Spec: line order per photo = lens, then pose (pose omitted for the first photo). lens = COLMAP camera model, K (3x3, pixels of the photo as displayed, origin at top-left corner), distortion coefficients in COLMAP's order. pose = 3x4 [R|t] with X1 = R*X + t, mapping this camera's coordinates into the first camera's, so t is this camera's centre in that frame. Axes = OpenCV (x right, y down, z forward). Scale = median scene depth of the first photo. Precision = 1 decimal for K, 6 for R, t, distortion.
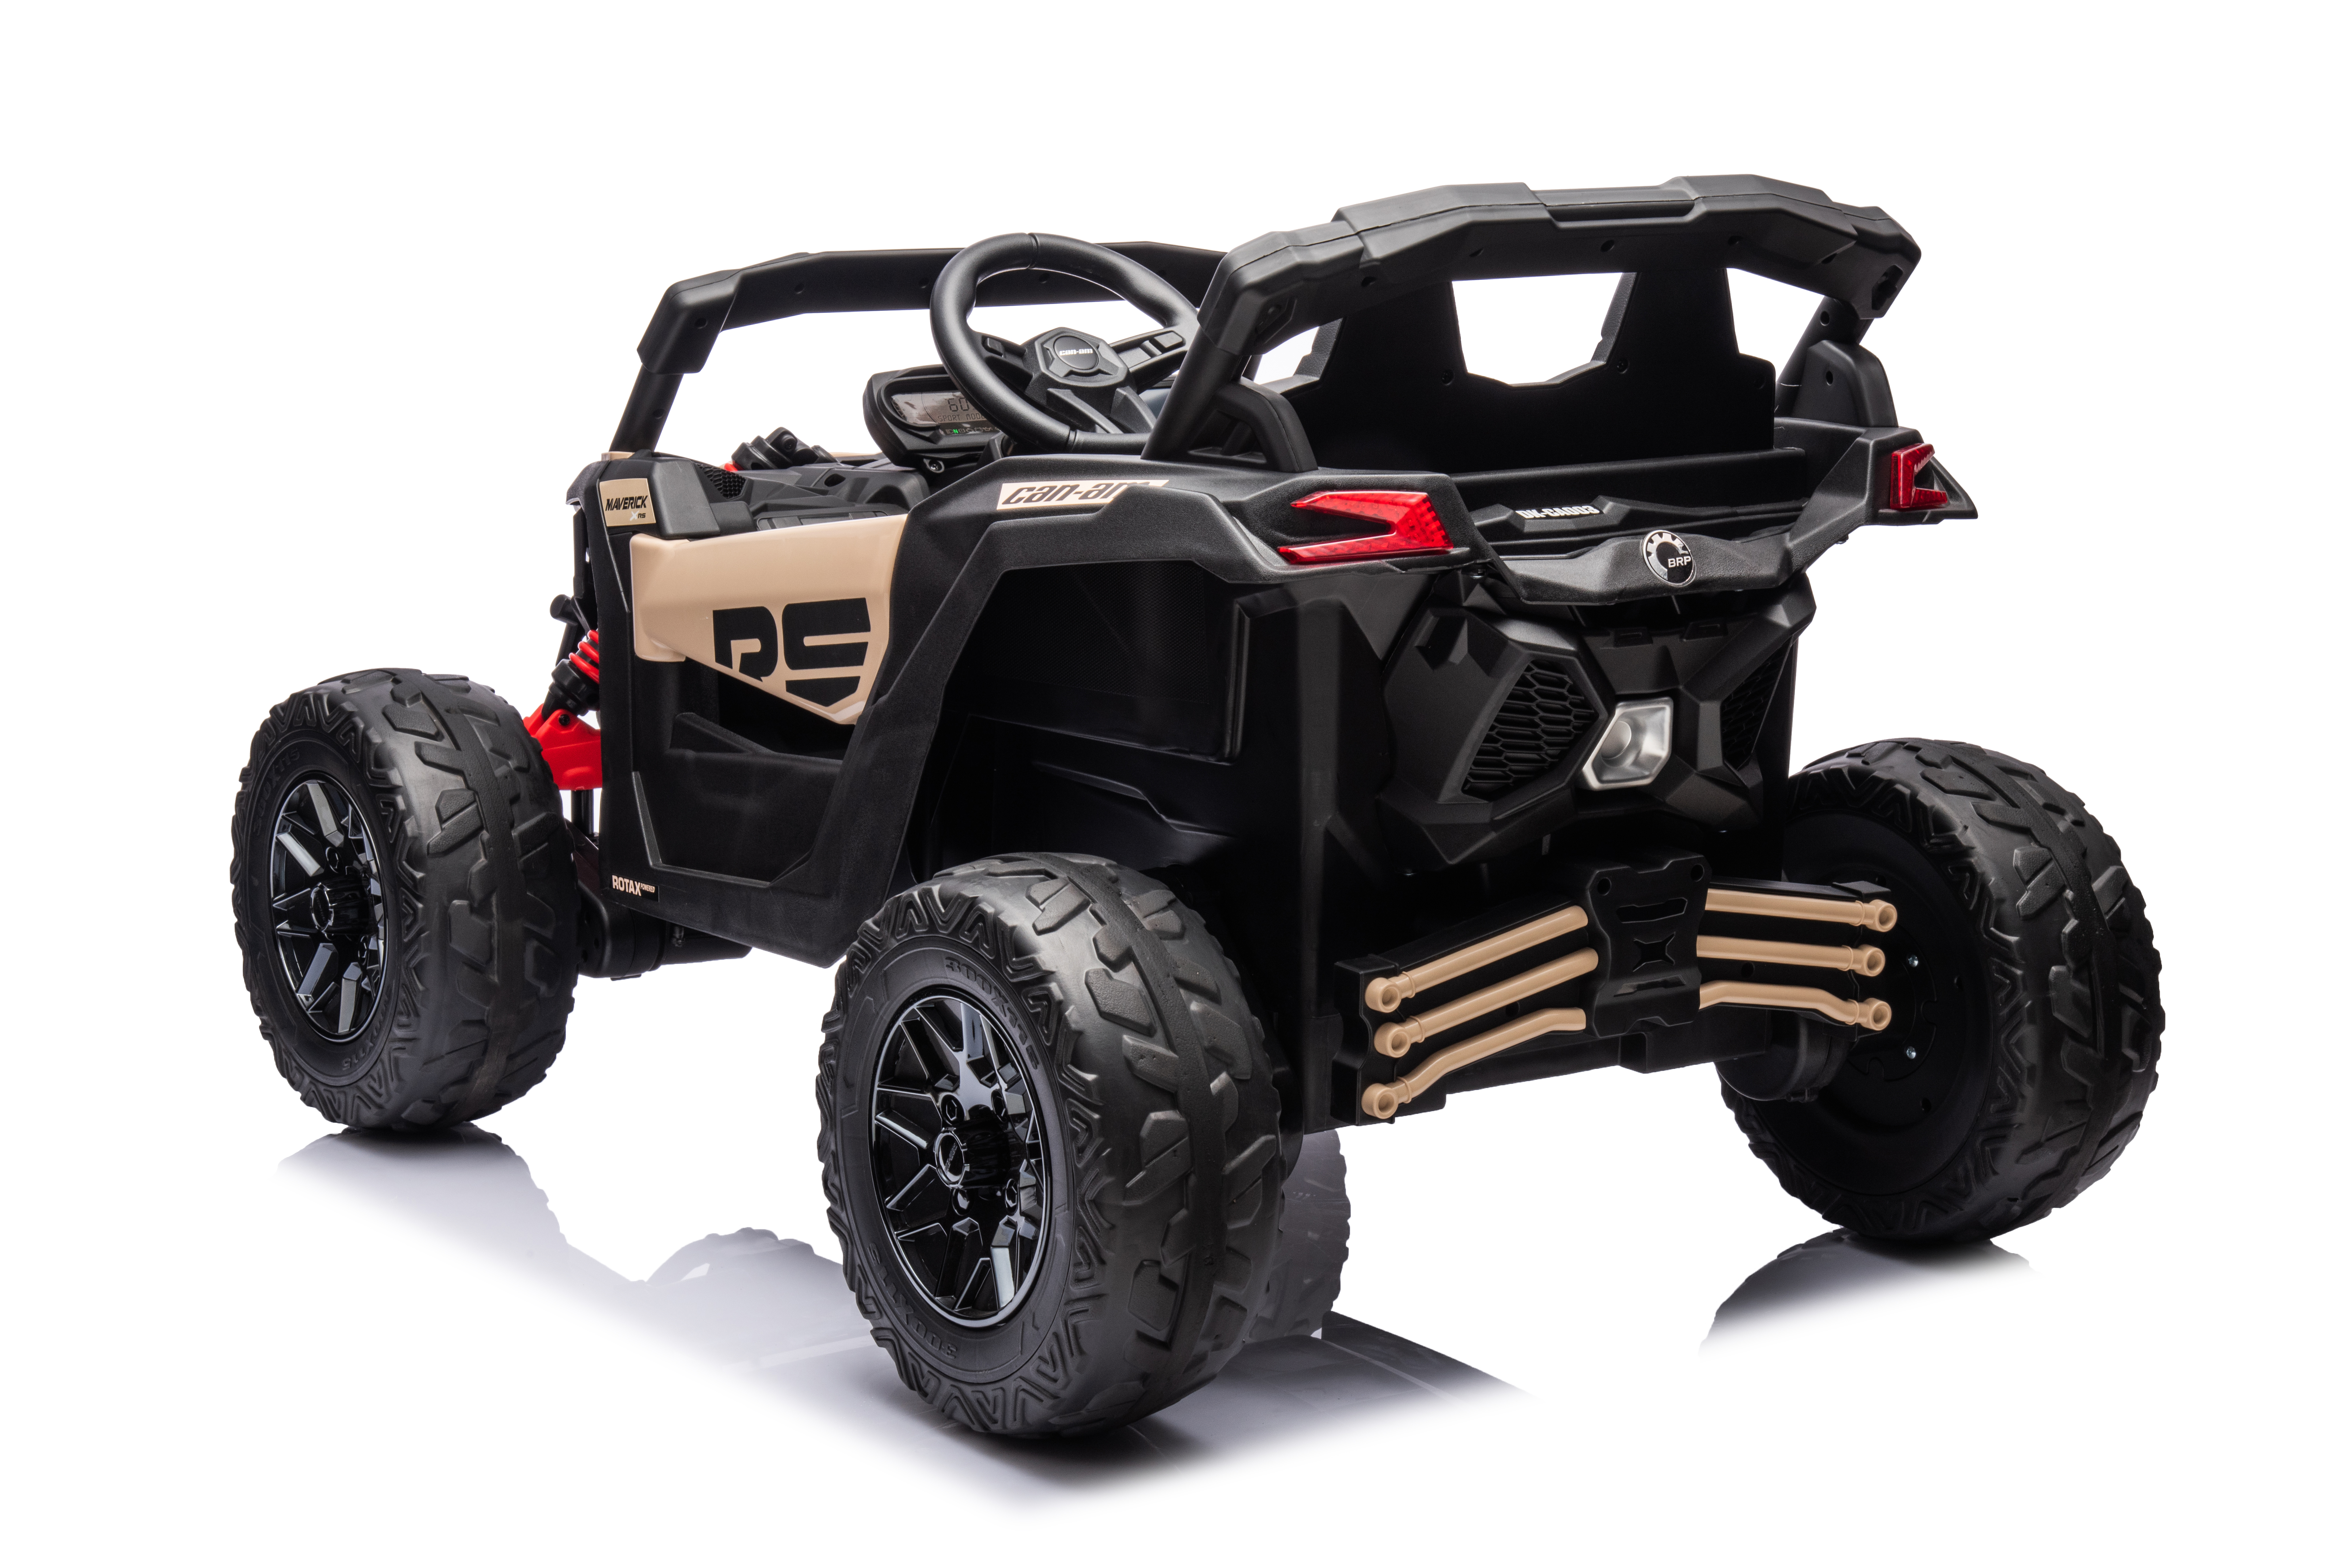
lens RADIAL K [[4372.4, 0, 1351.0], [0, 4372.4, 730.7], [0, 0, 1]] dist [0.460018, -0.007239]
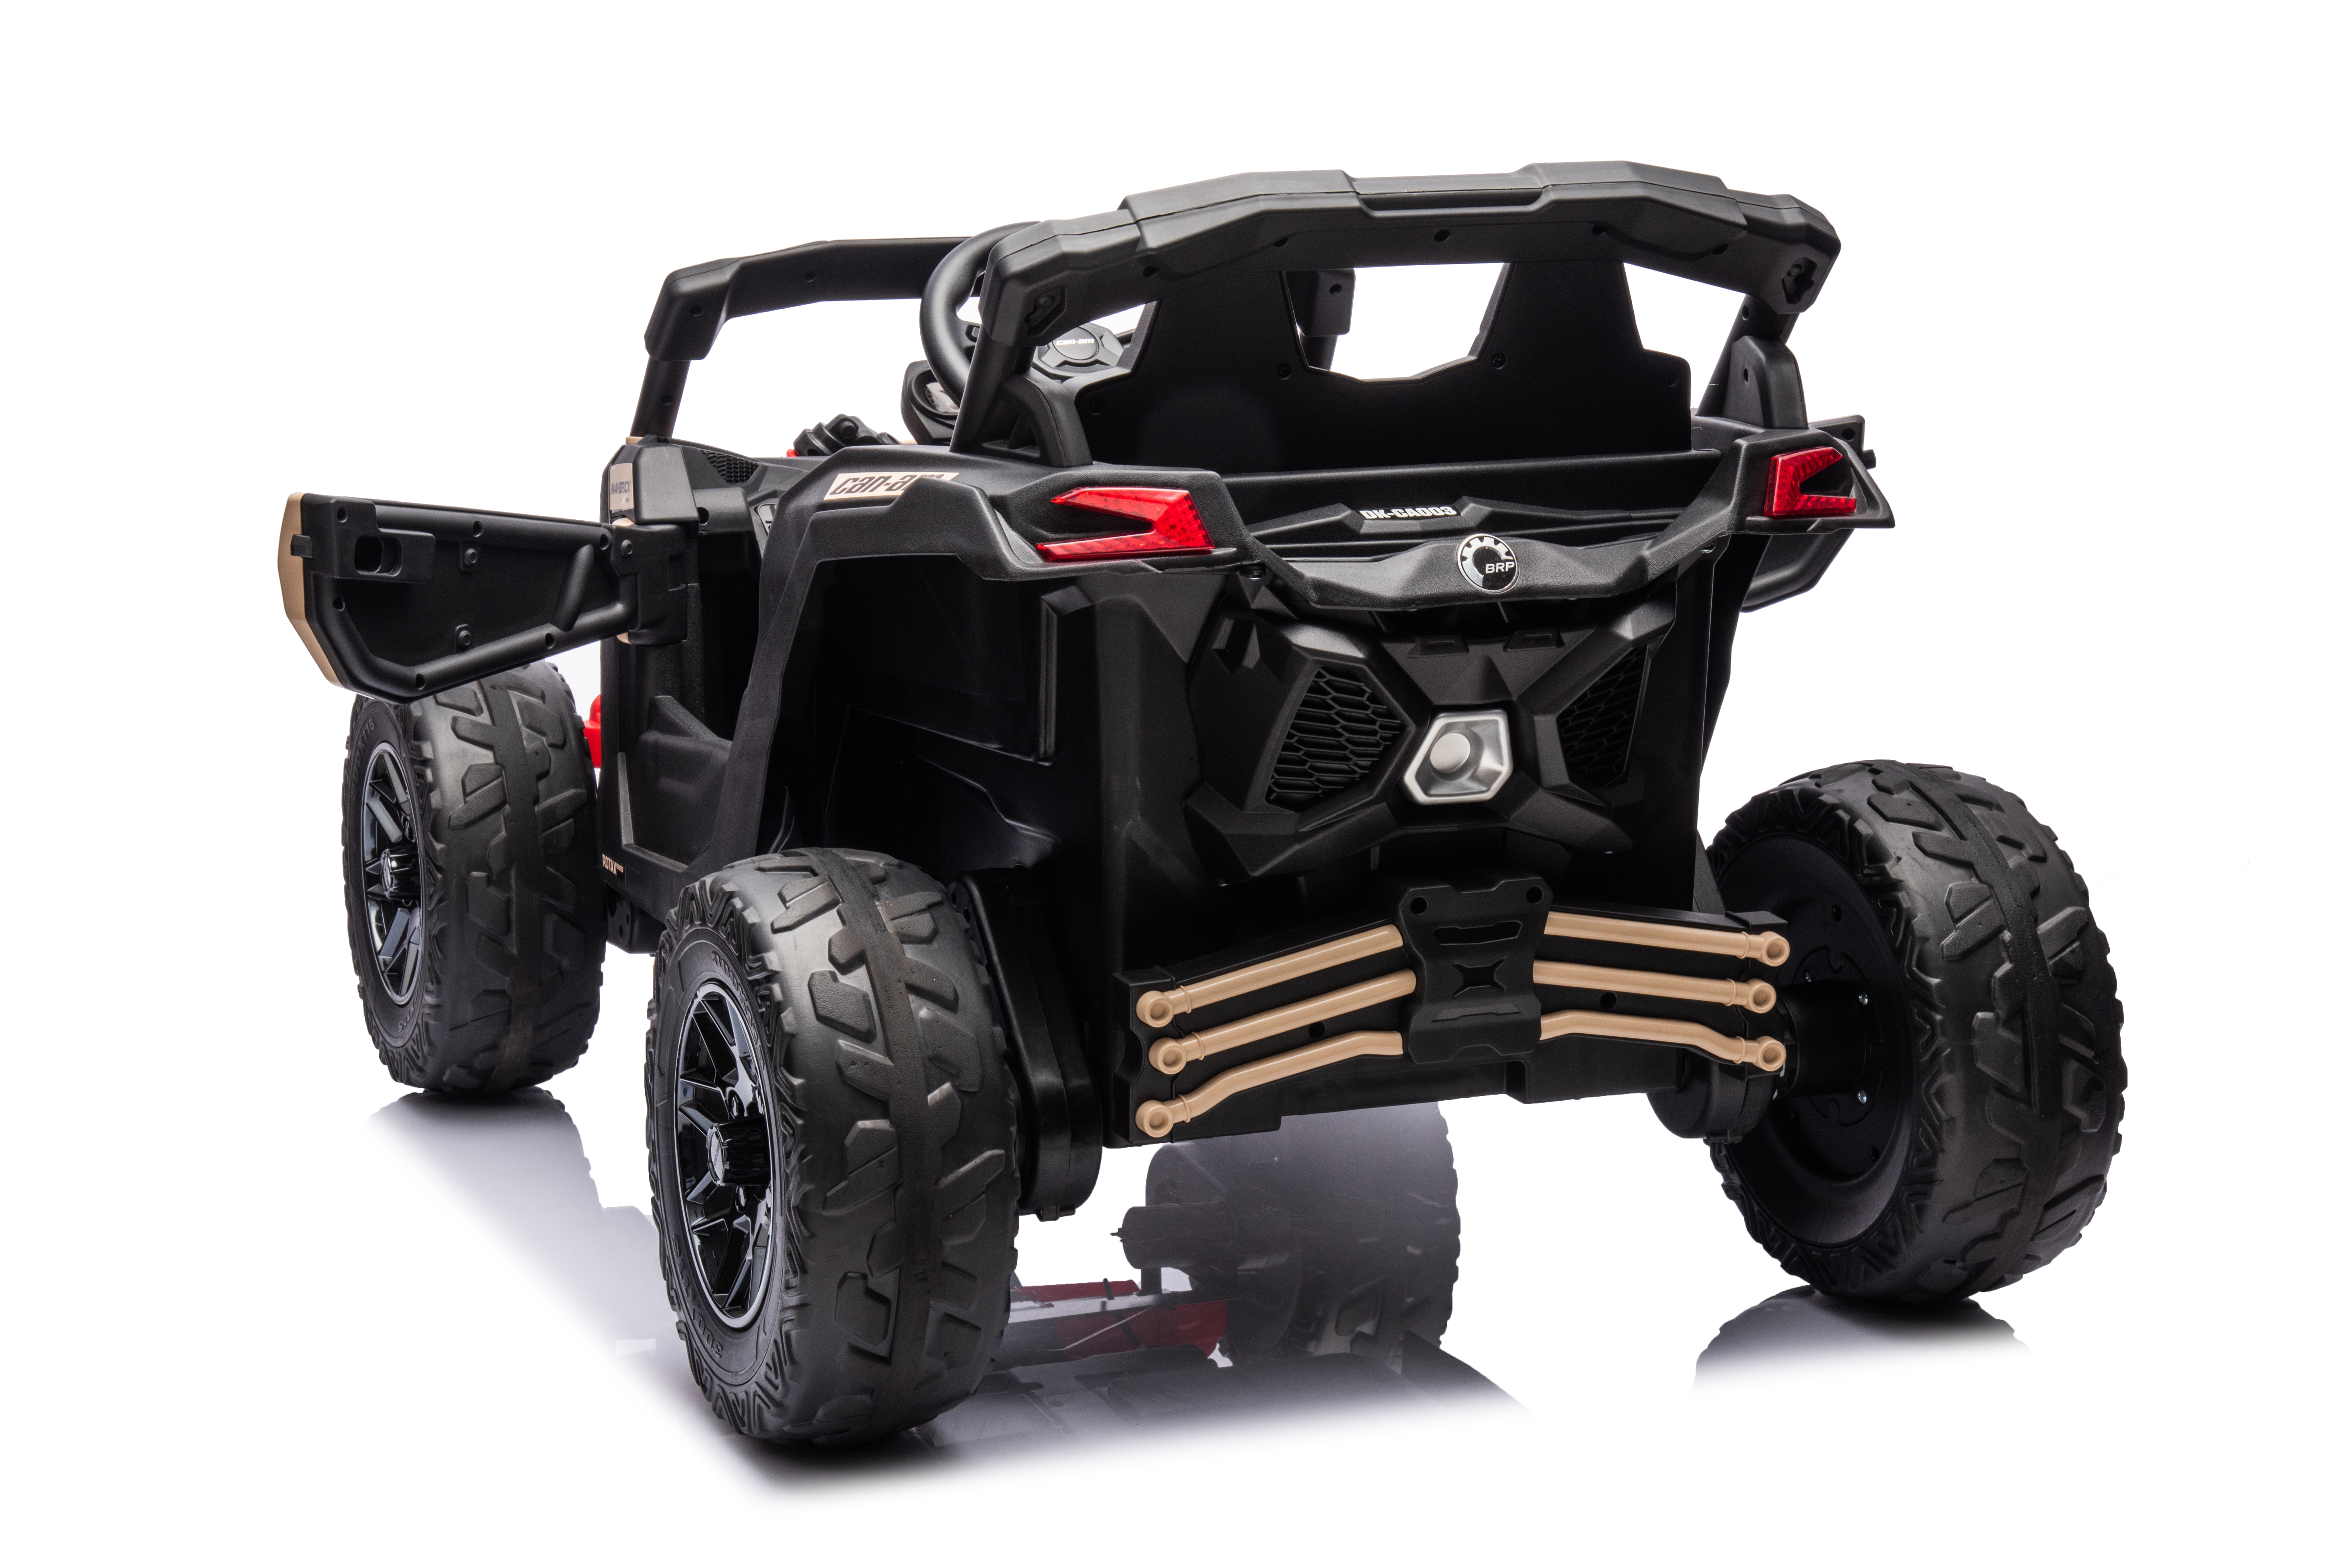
lens RADIAL K [[4310.8, 0, 1205.8], [0, 4310.8, 678.3], [0, 0, 1]] dist [0.458454, -0.054115]
pose [[0.969701, 0.028065, -0.242679, 0.238771], [-0.029825, 0.999549, -0.003580, -0.009155], [0.242469, 0.010709, 0.970100, 0.074979]]
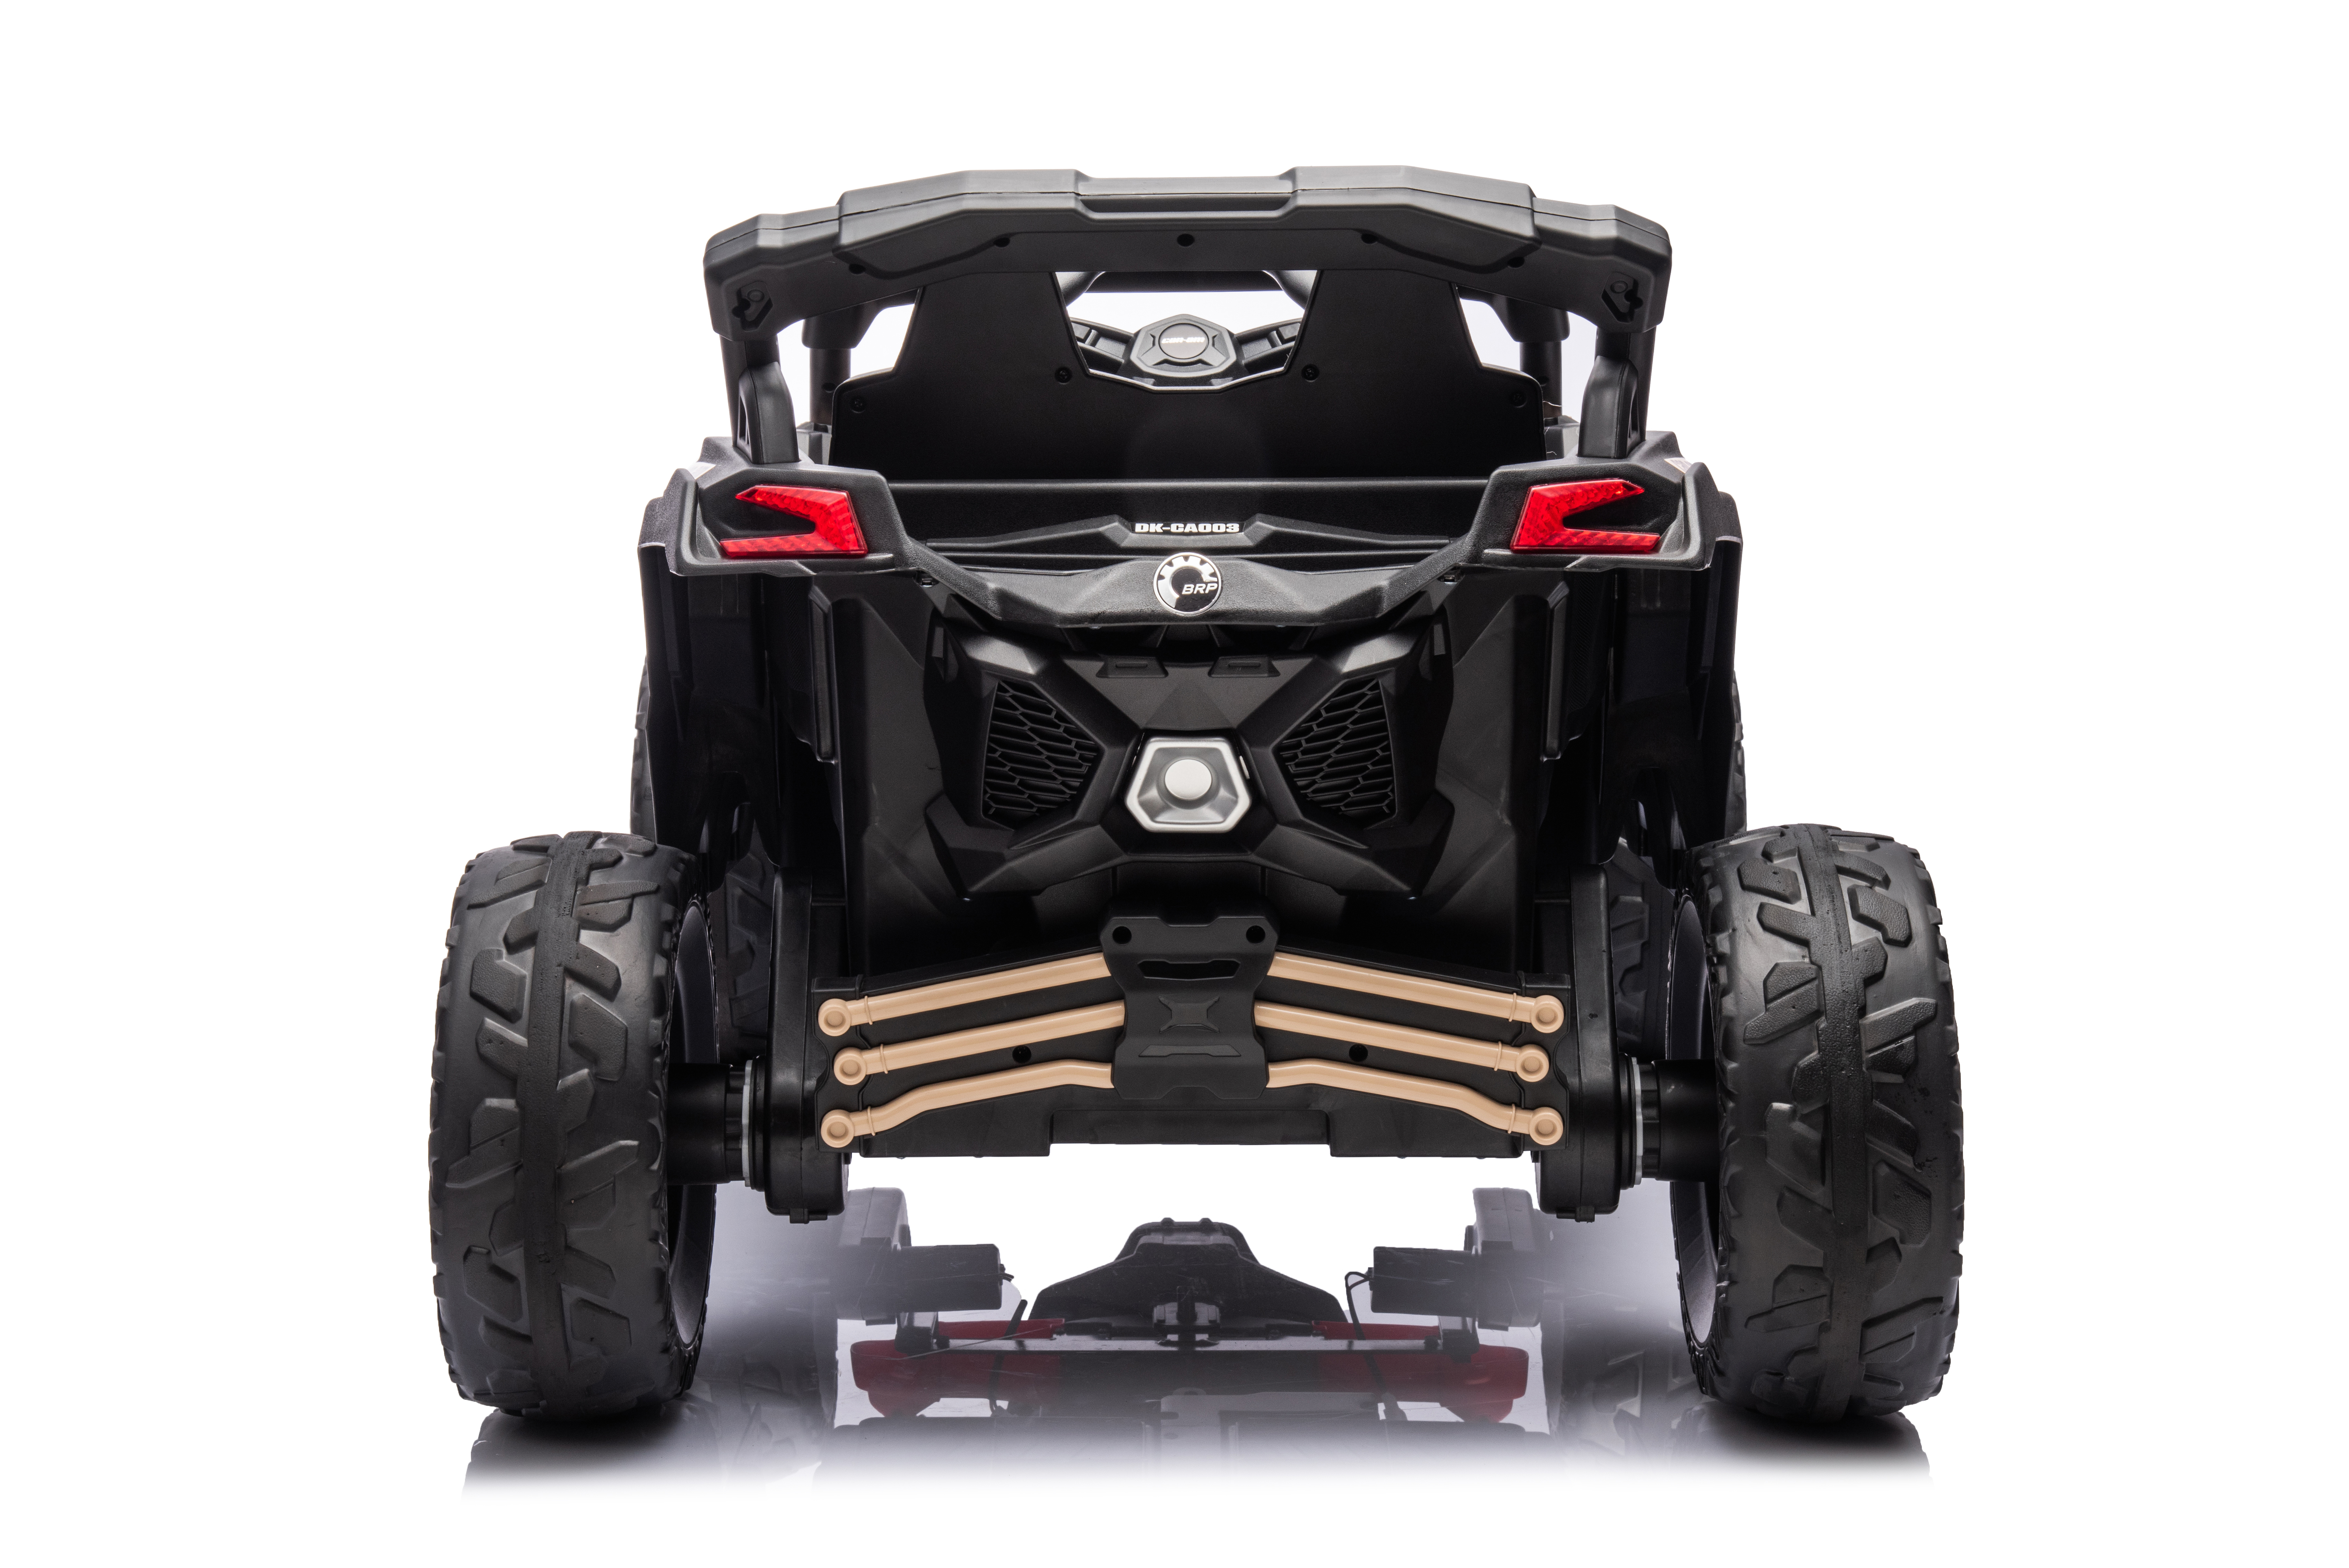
lens RADIAL K [[4562.1, 0, 1173.0], [0, 4562.1, 717.2], [0, 0, 1]] dist [0.445780, 0.045249]
pose [[0.792247, 0.087606, -0.603879, 0.638442], [-0.087765, 0.995710, 0.029309, -0.038941], [0.603856, 0.029780, 0.796537, 0.240828]]
